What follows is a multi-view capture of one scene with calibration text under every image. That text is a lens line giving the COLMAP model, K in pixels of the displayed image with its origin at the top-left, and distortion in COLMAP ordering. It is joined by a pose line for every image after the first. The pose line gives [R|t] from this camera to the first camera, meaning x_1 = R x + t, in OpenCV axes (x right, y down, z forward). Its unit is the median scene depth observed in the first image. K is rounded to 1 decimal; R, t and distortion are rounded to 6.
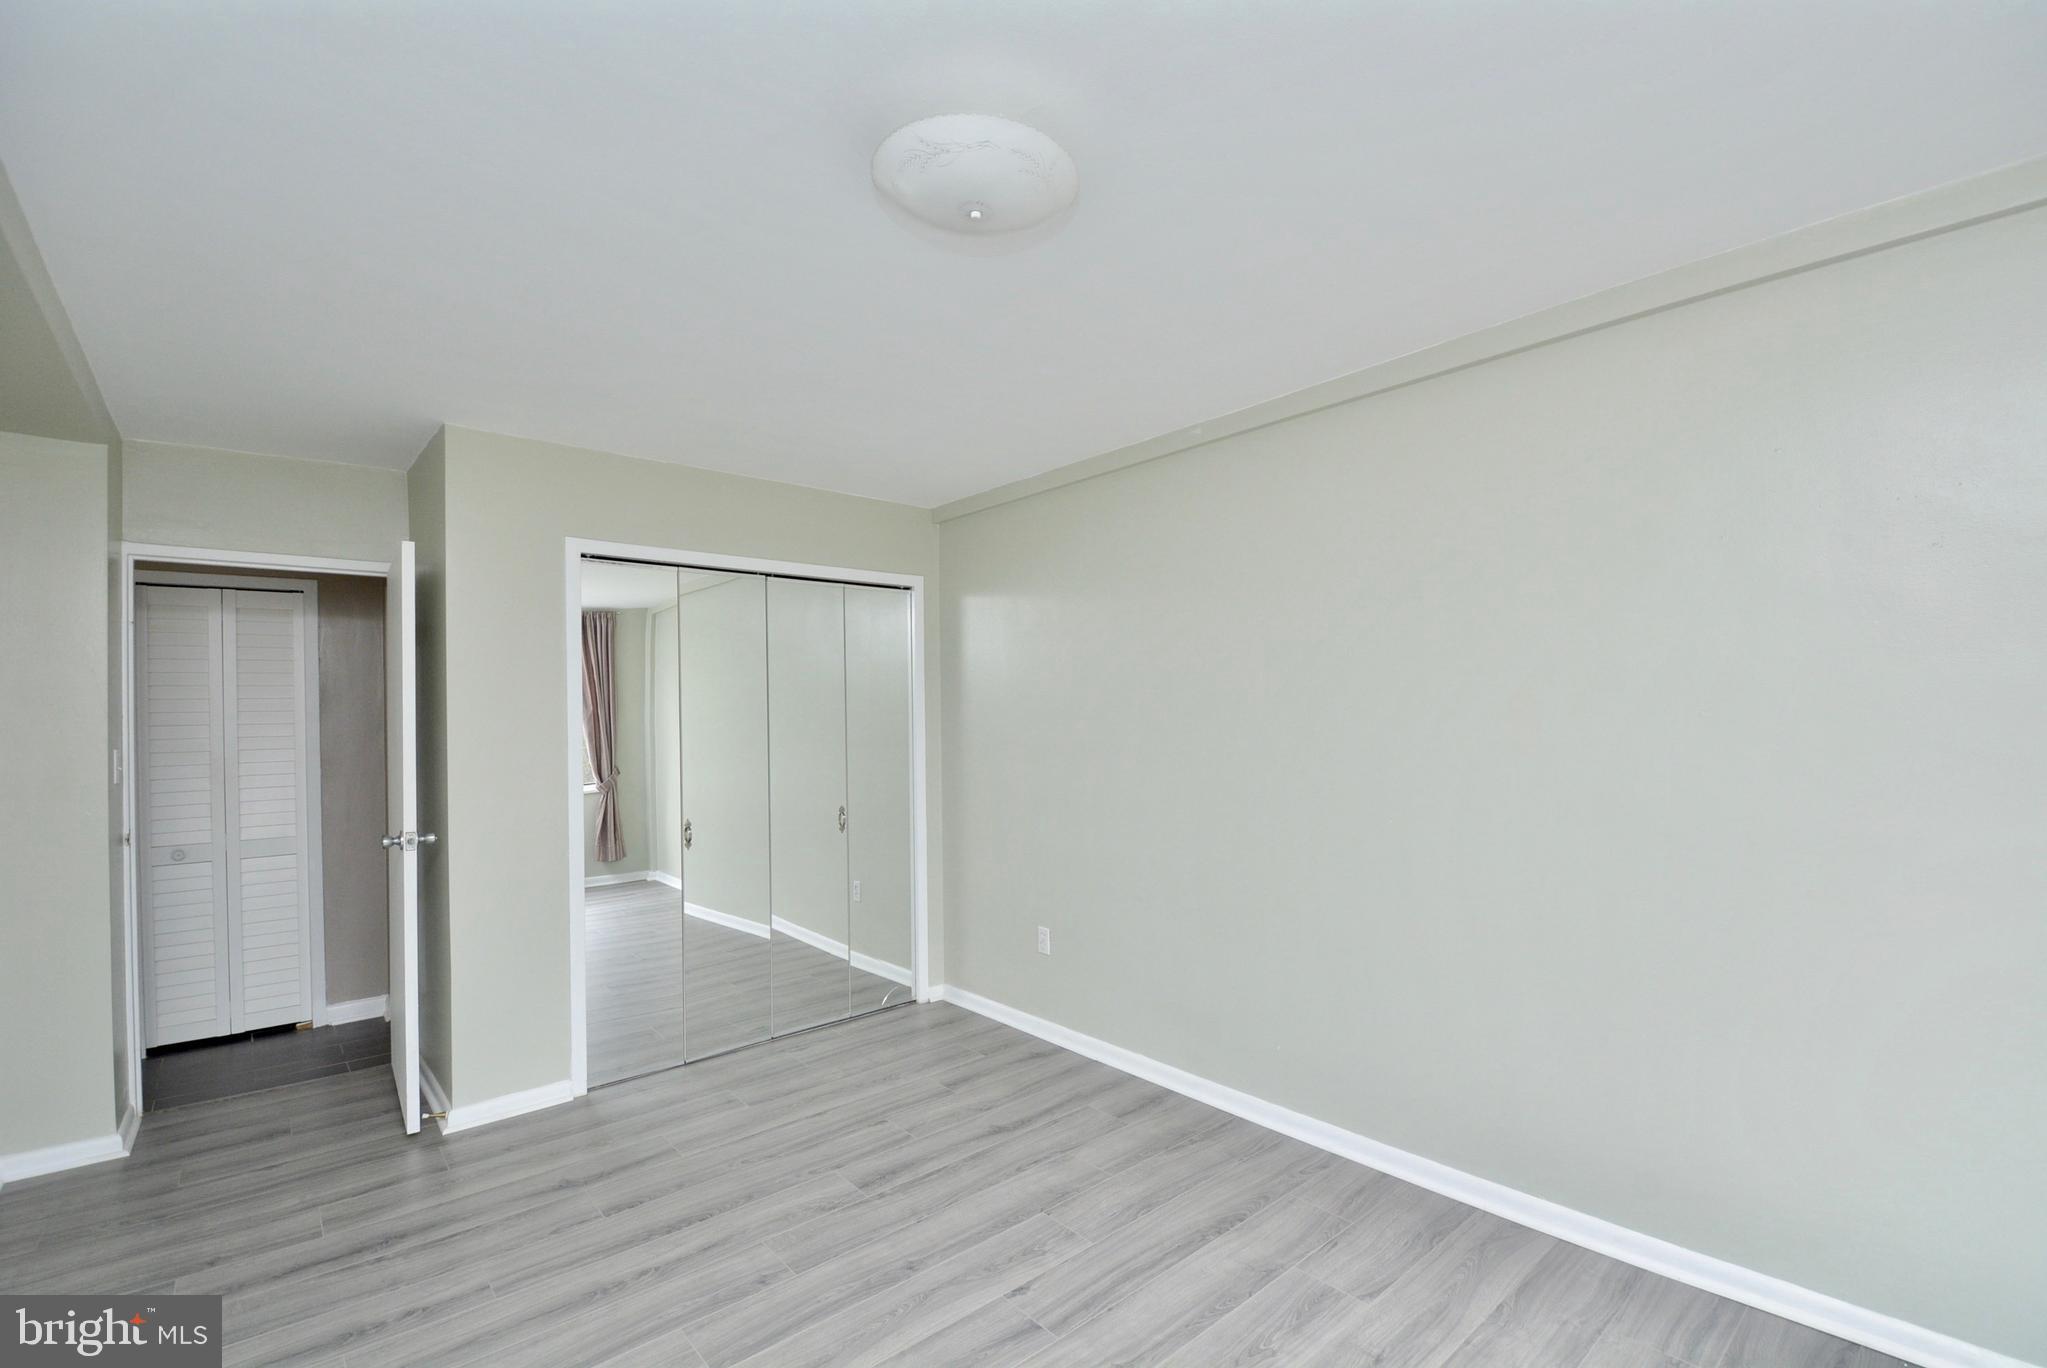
lens RADIAL K [[896.4, 0, 1048.3], [0, 896.4, 710.2], [0, 0, 1]] dist [0.011443, -0.020376]
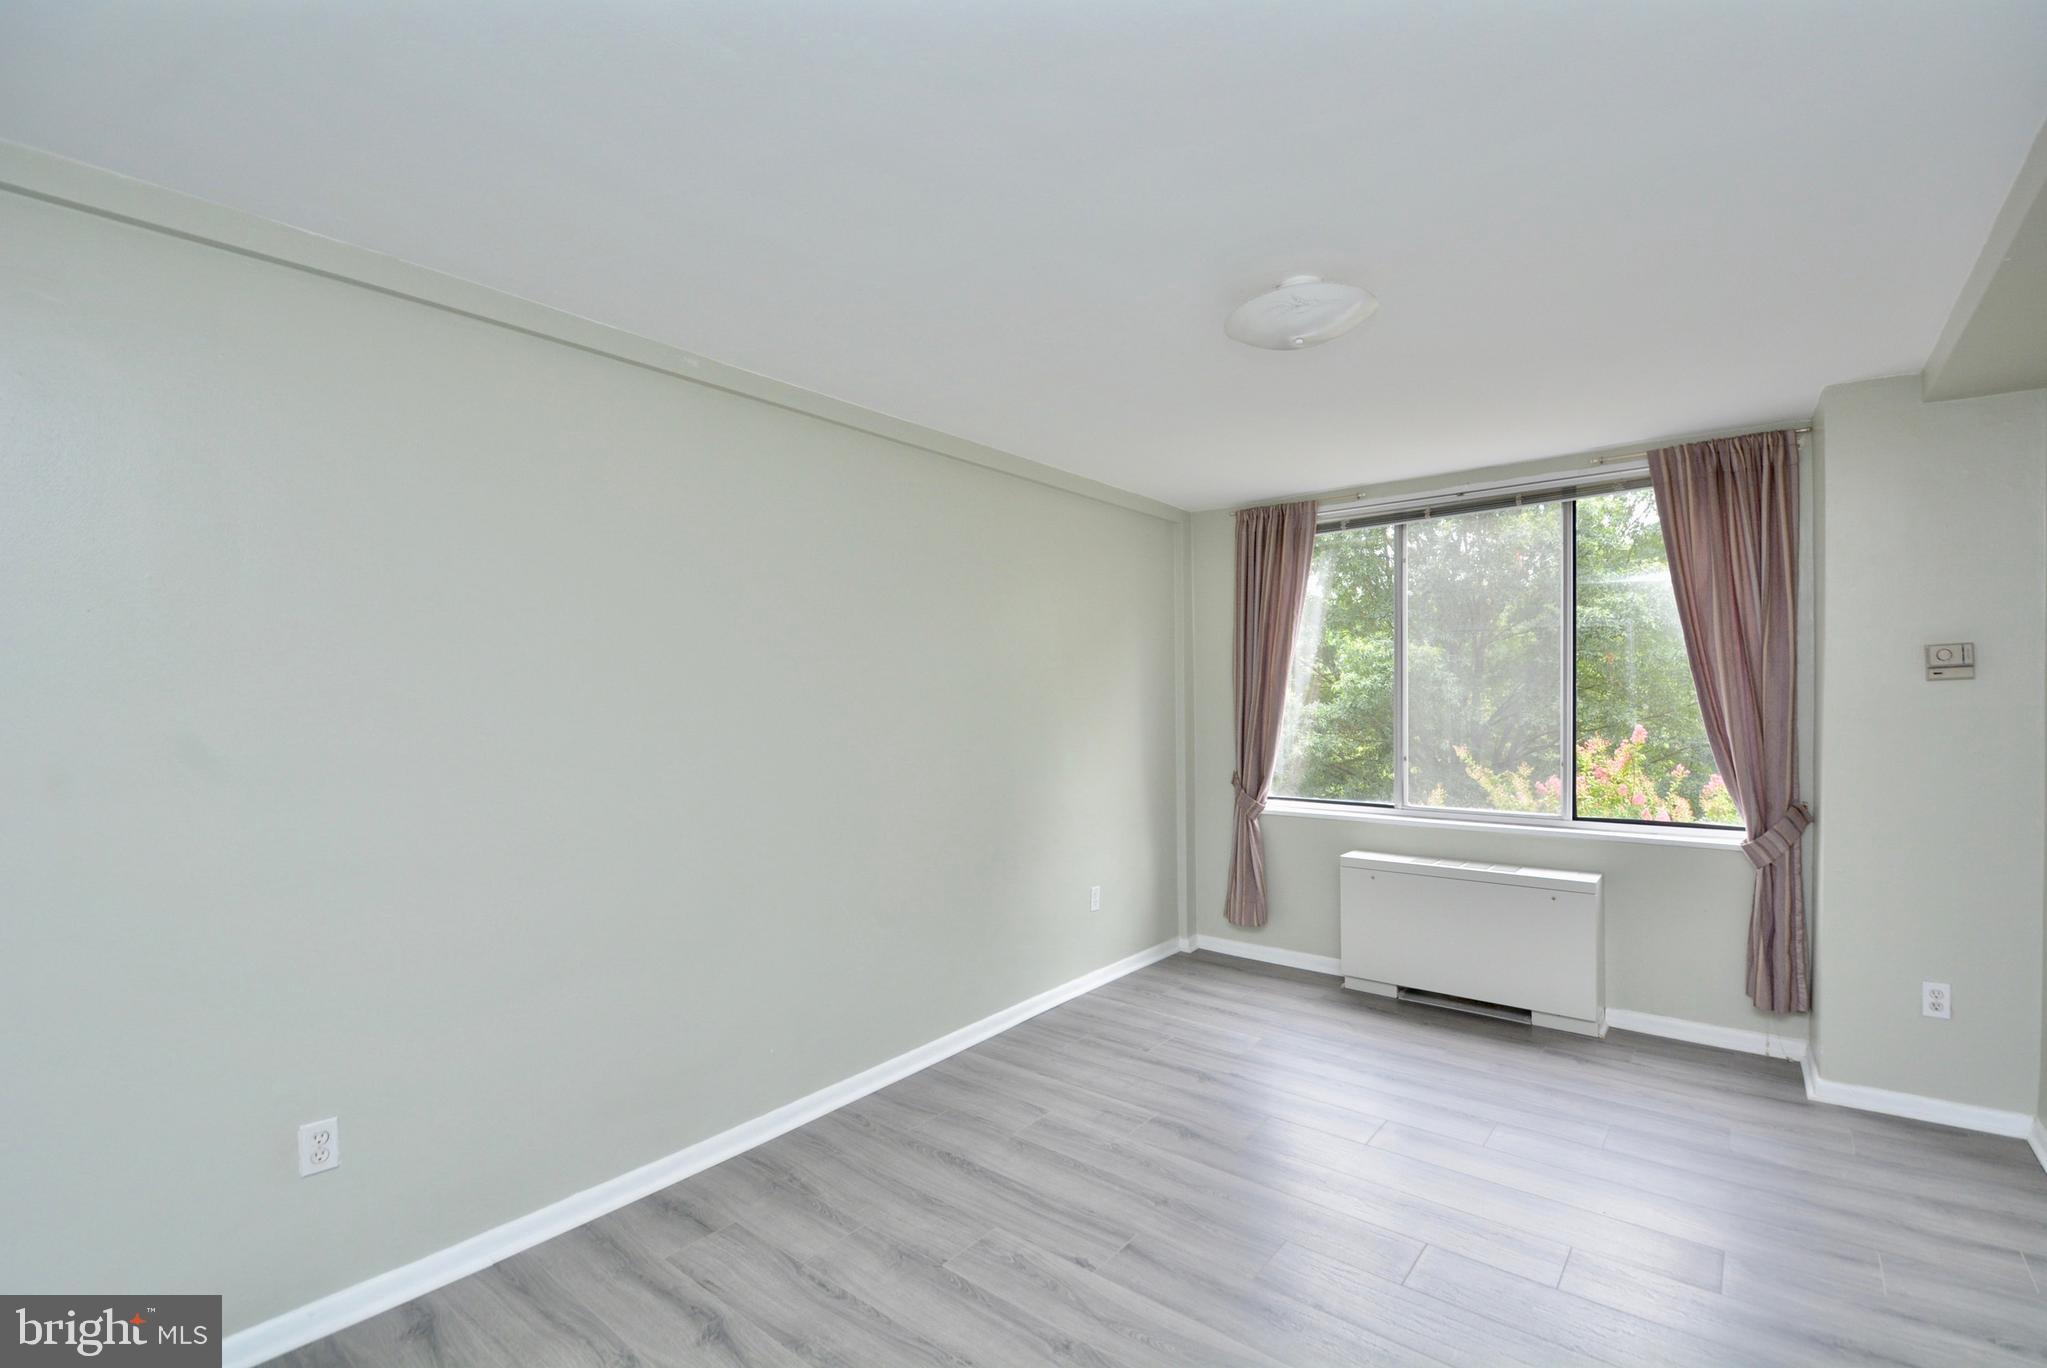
lens RADIAL K [[896.4, 0, 1048.3], [0, 896.4, 710.2], [0, 0, 1]] dist [0.011443, -0.020376]
pose [[-0.174717, 0.000163, 0.984619, -0.920422], [-0.000632, 1.000000, -0.000278, 0.011115], [-0.984618, -0.000671, -0.174717, 1.078444]]
